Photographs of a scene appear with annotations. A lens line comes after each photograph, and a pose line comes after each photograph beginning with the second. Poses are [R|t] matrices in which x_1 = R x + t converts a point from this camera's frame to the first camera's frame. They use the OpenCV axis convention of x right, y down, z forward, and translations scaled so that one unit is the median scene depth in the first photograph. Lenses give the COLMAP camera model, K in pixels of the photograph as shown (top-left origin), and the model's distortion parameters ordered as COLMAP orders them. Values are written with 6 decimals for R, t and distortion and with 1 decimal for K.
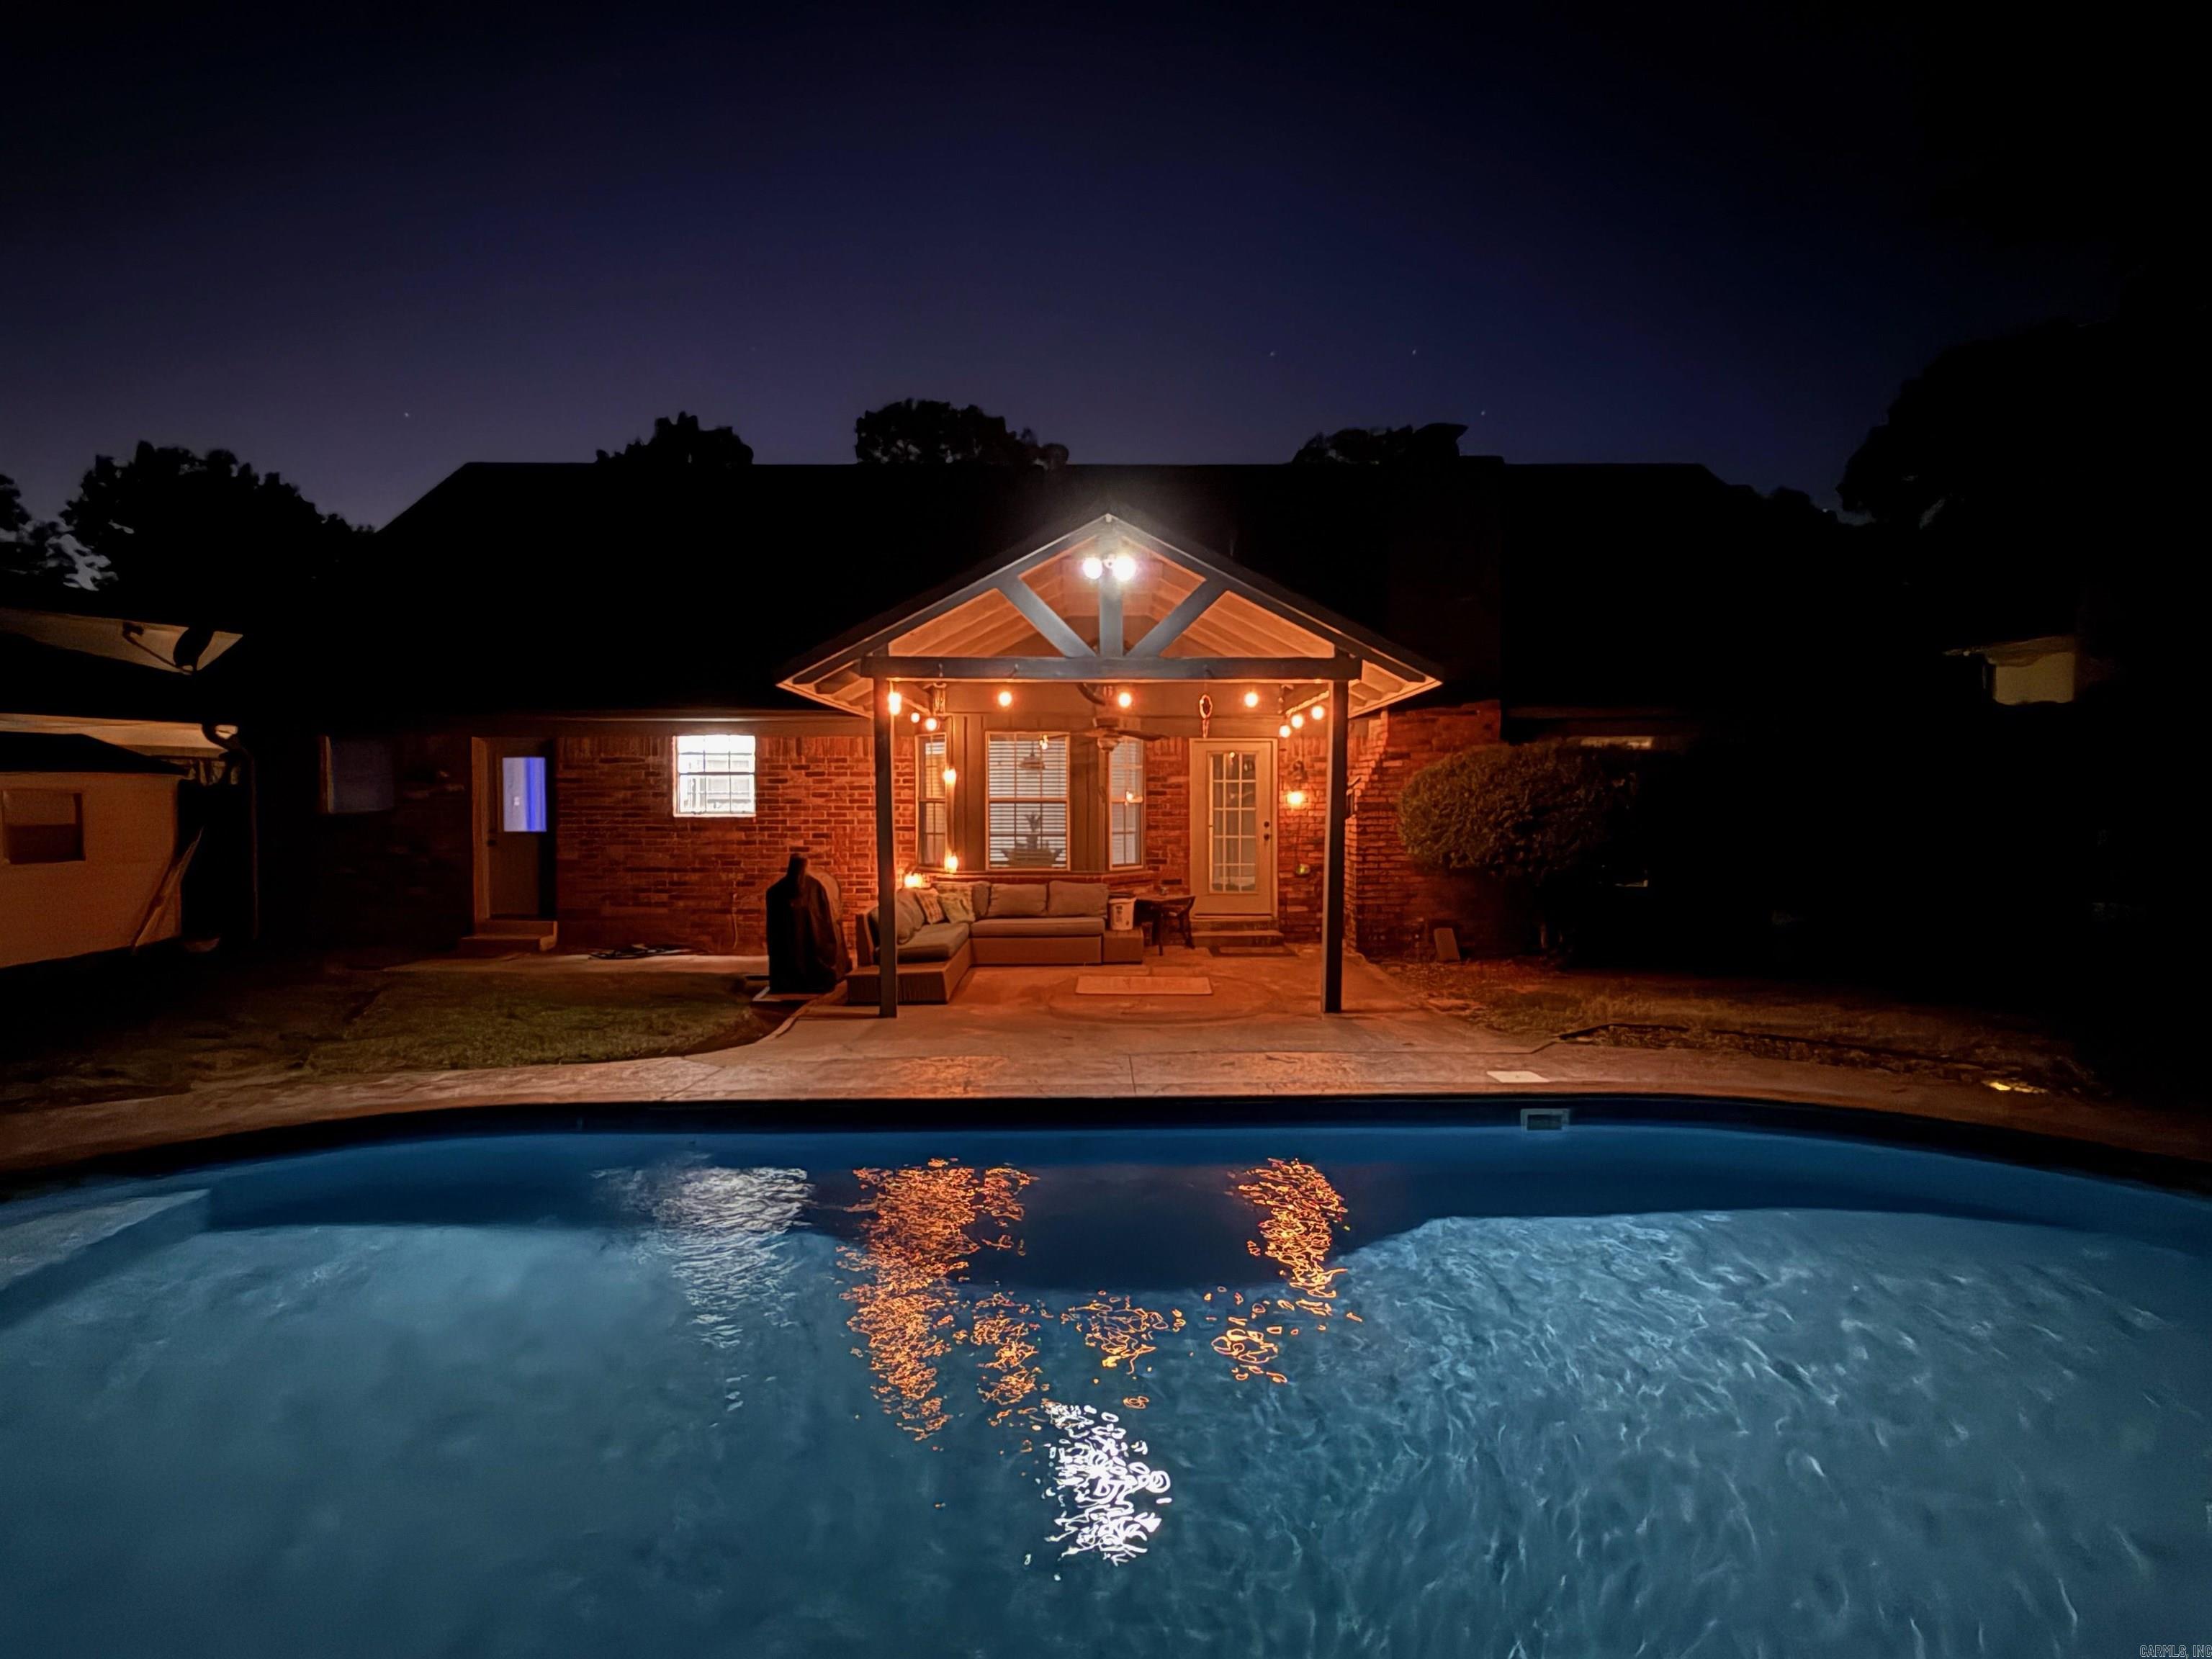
lens RADIAL K [[1058.7, 0, 1104.0], [0, 1058.7, 836.3], [0, 0, 1]] dist [-0.005679, -0.000469]
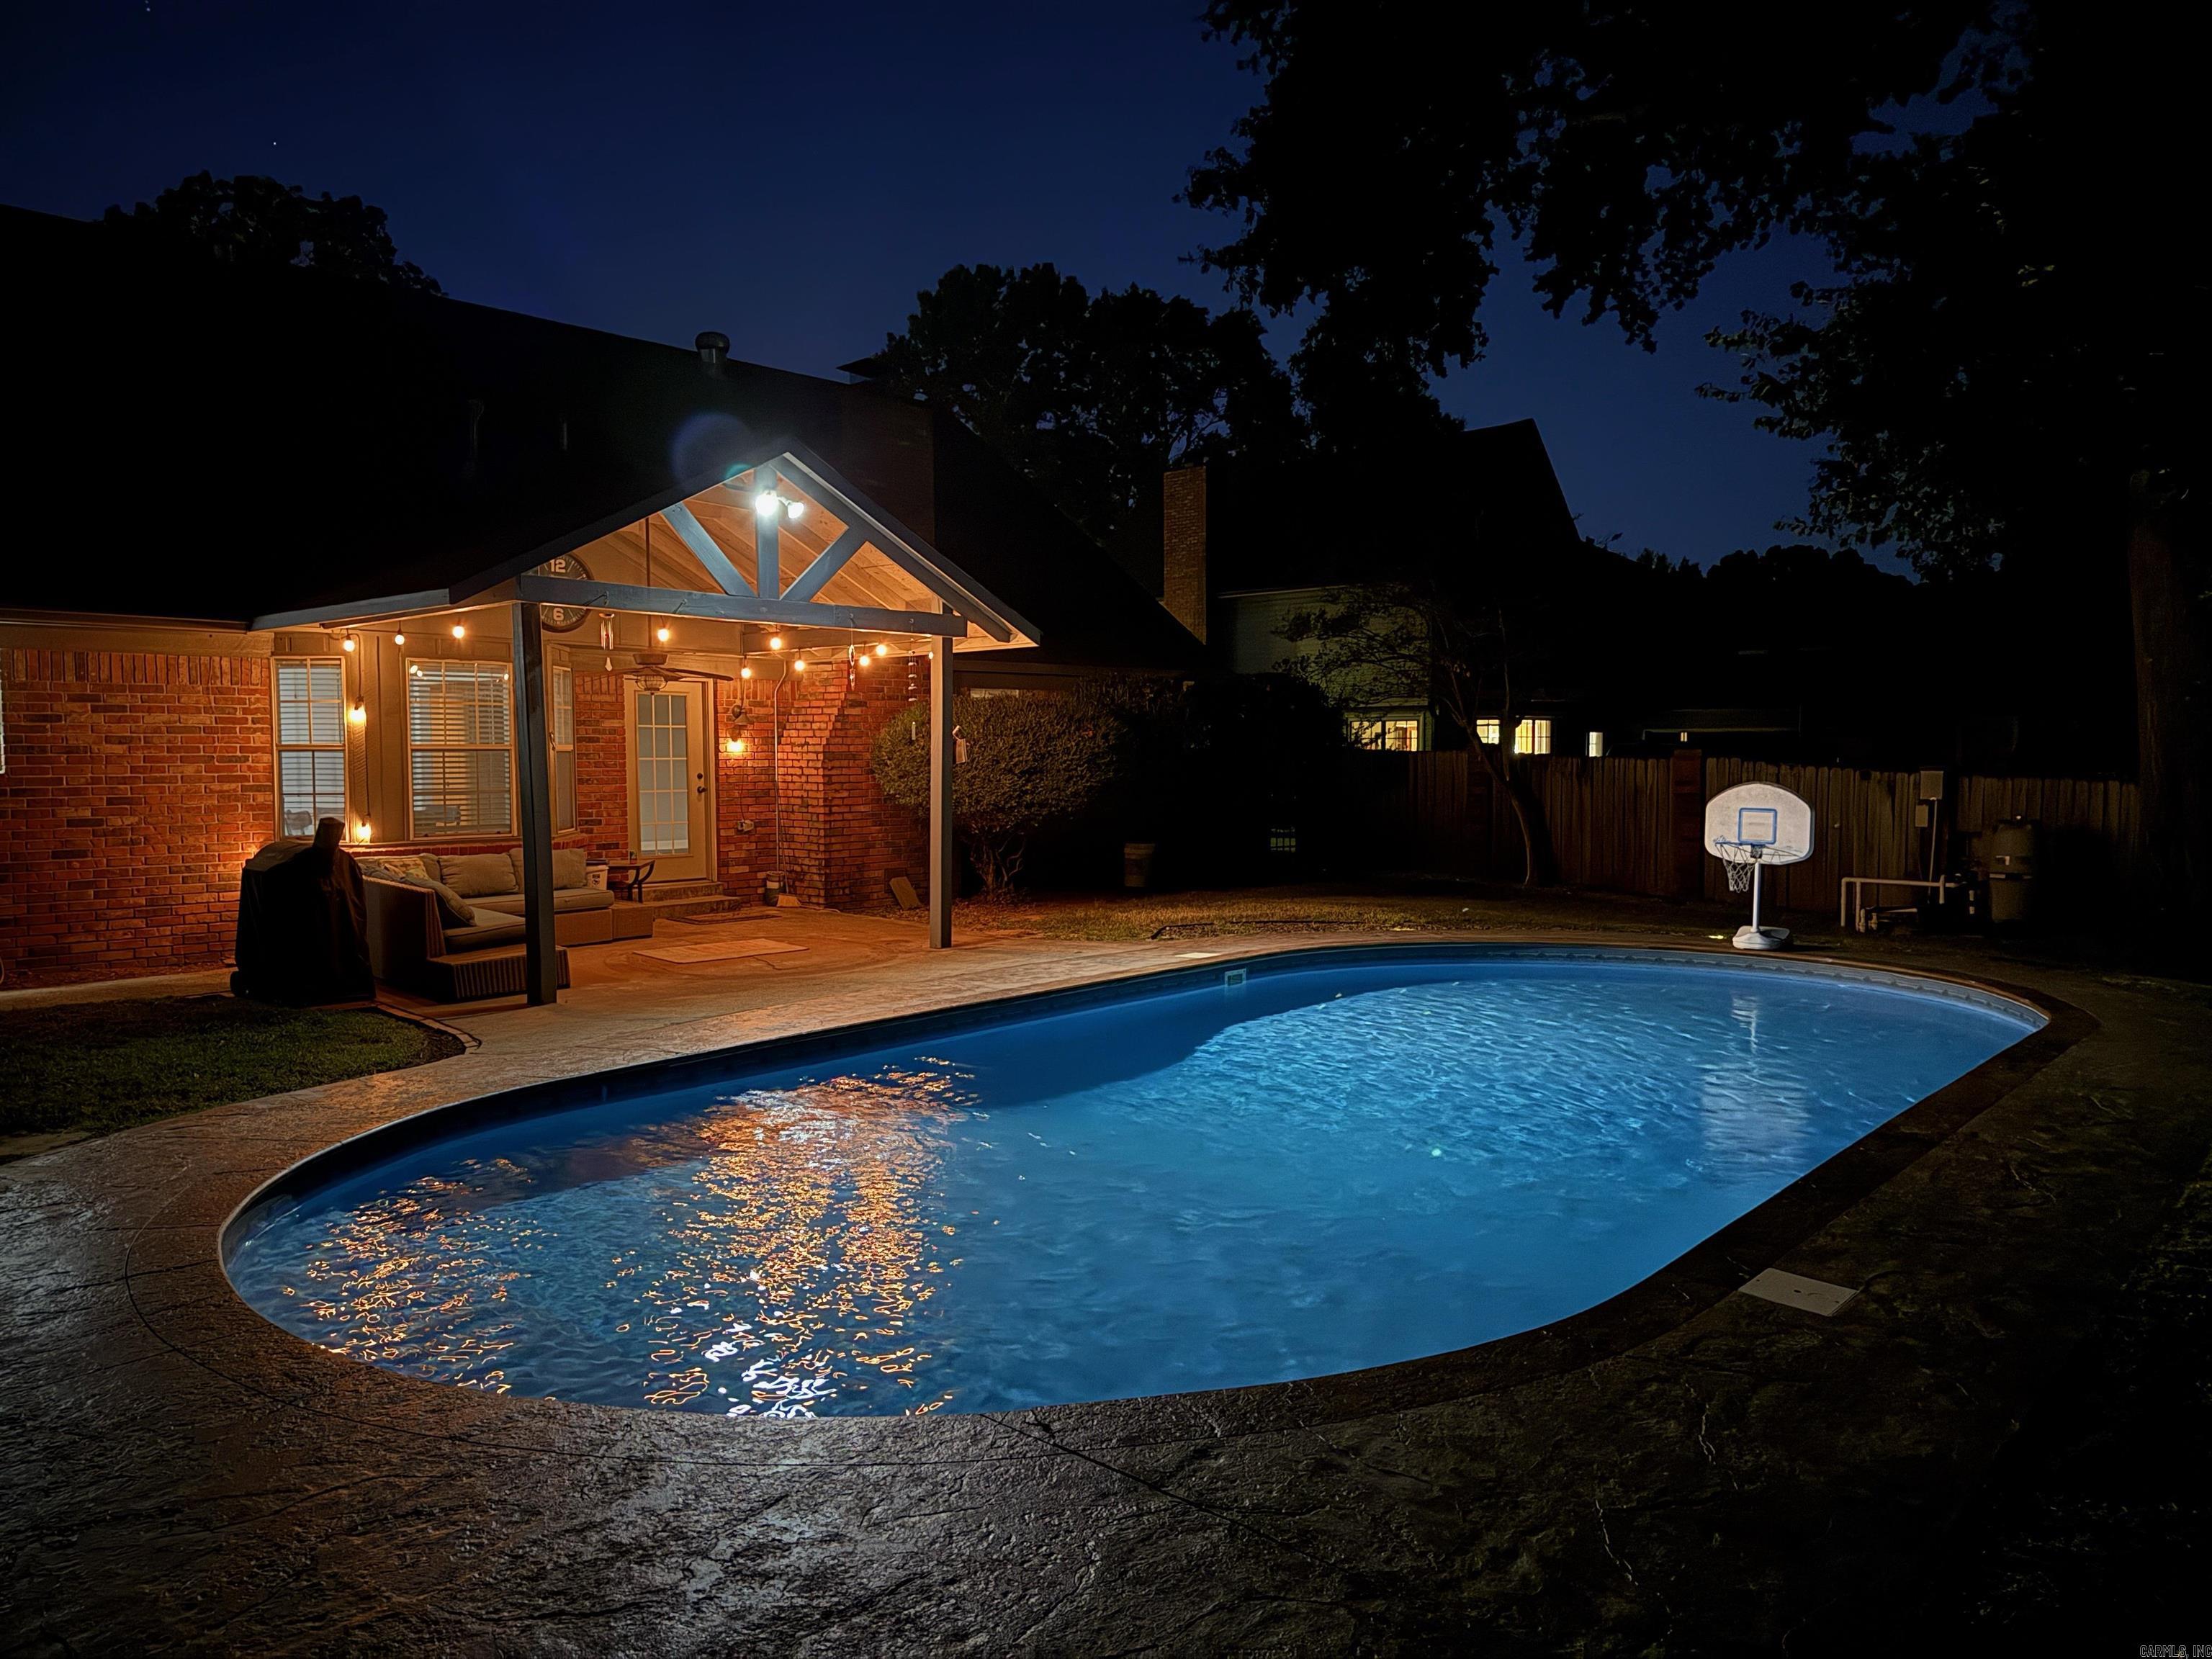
lens RADIAL K [[1556.4, 0, 1108.8], [0, 1556.4, 828.3], [0, 0, 1]] dist [0.001746, -0.000670]
pose [[0.672046, -0.036521, 0.739609, -0.601097], [0.024857, 0.999333, 0.026760, 0.006036], [-0.740092, 0.000401, 0.672505, -0.127806]]
